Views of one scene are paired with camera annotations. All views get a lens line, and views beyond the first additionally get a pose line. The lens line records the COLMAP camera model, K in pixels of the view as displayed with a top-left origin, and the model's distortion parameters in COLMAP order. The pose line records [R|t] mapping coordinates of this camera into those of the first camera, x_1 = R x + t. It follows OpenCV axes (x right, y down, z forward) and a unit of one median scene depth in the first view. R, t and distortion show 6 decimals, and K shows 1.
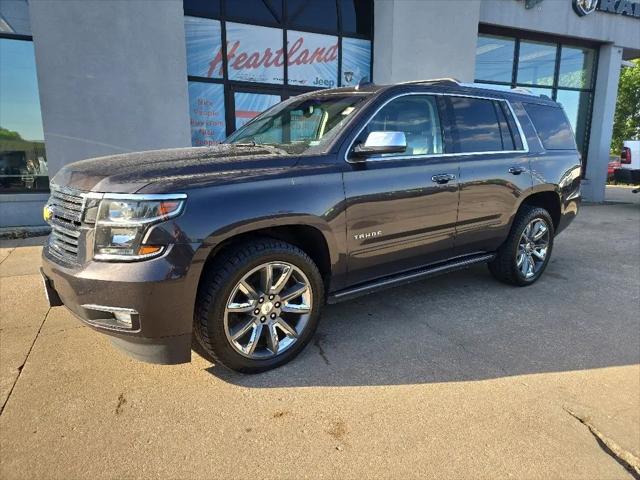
lens RADIAL K [[427.2, 0, 321.4], [0, 427.2, 242.7], [0, 0, 1]] dist [0.068211, -0.049885]
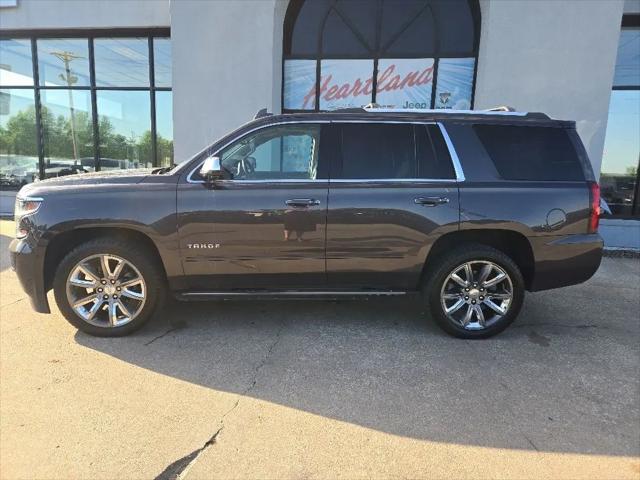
lens RADIAL K [[427.2, 0, 321.3], [0, 427.2, 243.9], [0, 0, 1]] dist [0.068211, -0.049885]
pose [[0.835505, 0.111872, -0.537975, 0.721722], [-0.135918, 0.990707, -0.005072, -0.043867], [0.532408, 0.077358, 0.842946, 0.139385]]
